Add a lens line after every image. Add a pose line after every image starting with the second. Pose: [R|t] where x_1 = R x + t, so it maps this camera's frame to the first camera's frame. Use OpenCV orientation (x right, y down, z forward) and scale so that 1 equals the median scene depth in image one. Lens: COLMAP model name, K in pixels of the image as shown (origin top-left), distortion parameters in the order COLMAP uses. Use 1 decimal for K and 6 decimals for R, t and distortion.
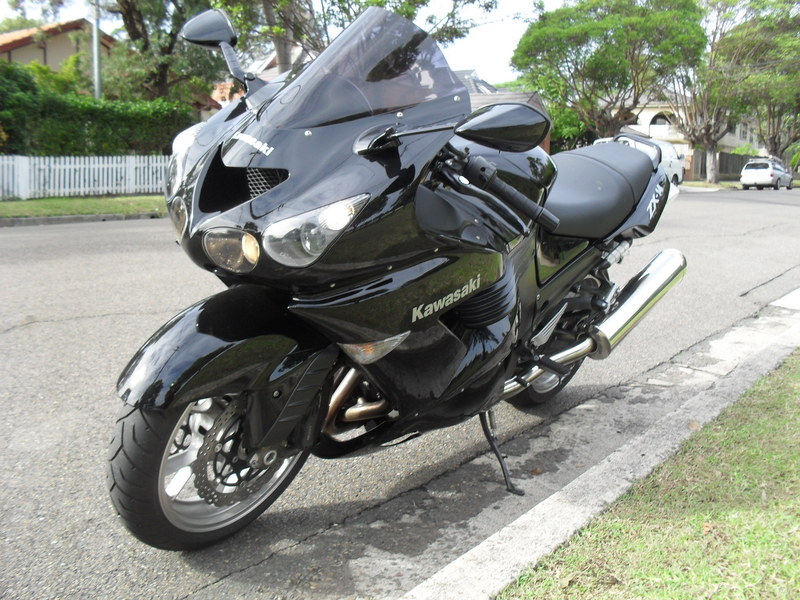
lens RADIAL K [[843.3, 0, 400.0], [0, 843.3, 300.0], [0, 0, 1]] dist [-0.238624, 0.326341]
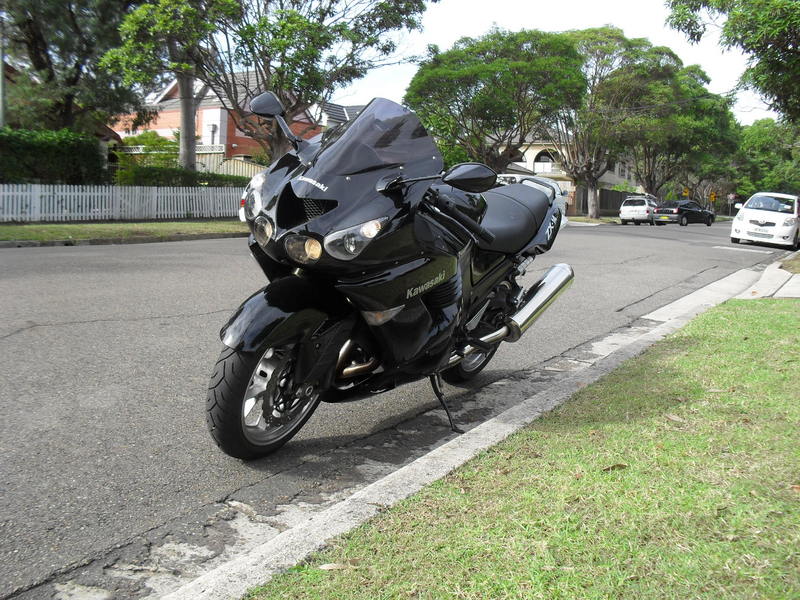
lens RADIAL K [[843.3, 0, 400.0], [0, 843.3, 300.0], [0, 0, 1]] dist [-0.238624, 0.326341]
pose [[0.990915, 0.002310, 0.134473, -0.051914], [0.003007, 0.999222, -0.039318, 0.022414], [-0.134459, 0.039365, 0.990137, -0.138542]]
